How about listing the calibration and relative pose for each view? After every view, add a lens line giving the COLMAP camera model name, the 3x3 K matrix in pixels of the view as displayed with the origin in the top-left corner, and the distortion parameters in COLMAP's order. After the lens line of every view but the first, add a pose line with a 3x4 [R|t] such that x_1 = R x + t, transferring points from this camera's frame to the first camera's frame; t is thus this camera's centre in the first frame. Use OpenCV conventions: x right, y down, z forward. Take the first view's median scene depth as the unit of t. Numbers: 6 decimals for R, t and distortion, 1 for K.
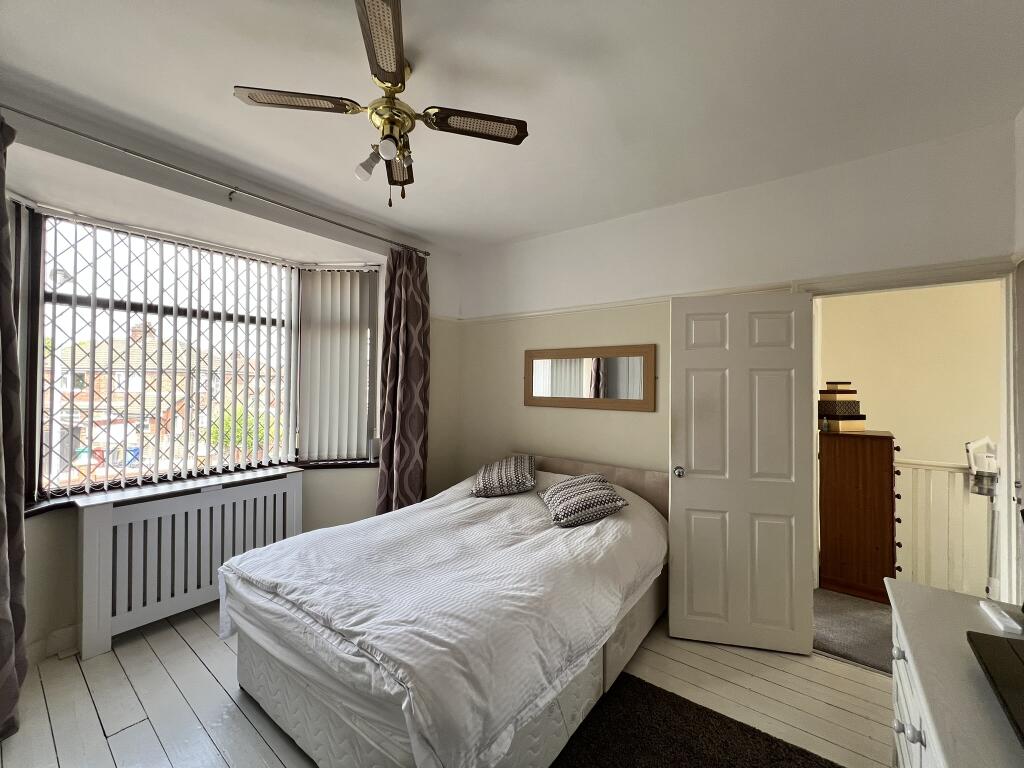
lens RADIAL K [[410.8, 0, 512.9], [0, 410.8, 384.6], [0, 0, 1]] dist [-0.000678, 0.000156]
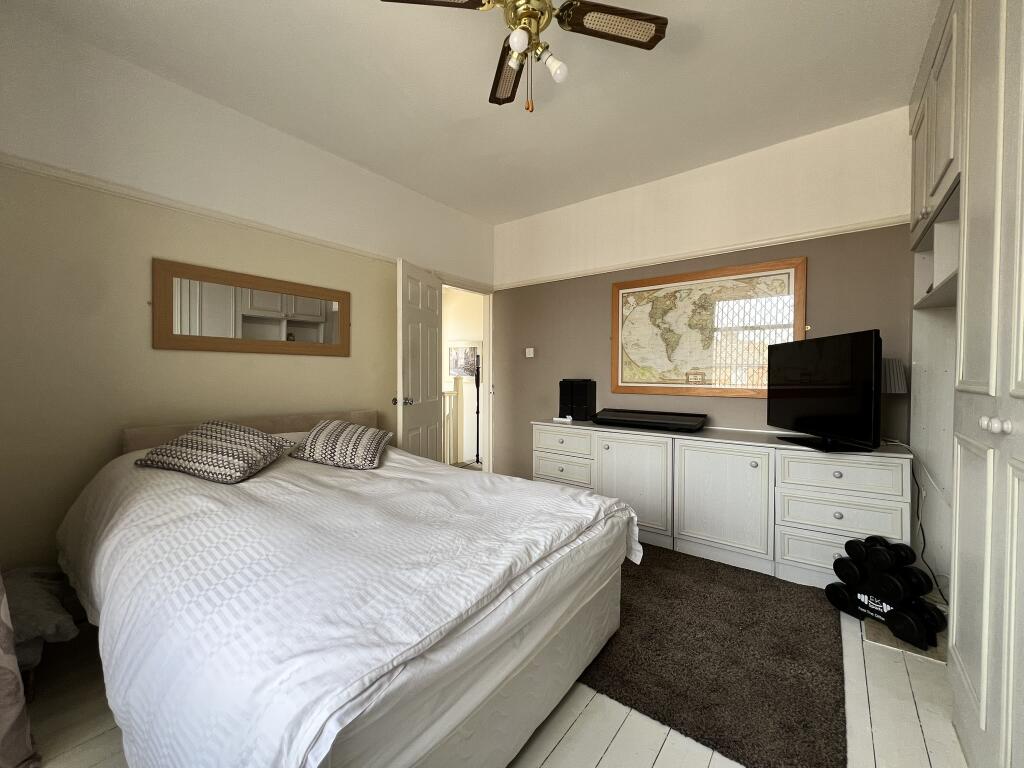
lens RADIAL K [[410.8, 0, 512.9], [0, 410.8, 378.3], [0, 0, 1]] dist [-0.000678, 0.000156]
pose [[0.009306, -0.024963, 0.999645, -1.084805], [-0.008368, 0.999651, 0.025041, 0.141334], [-0.999922, -0.008598, 0.009094, 0.870577]]
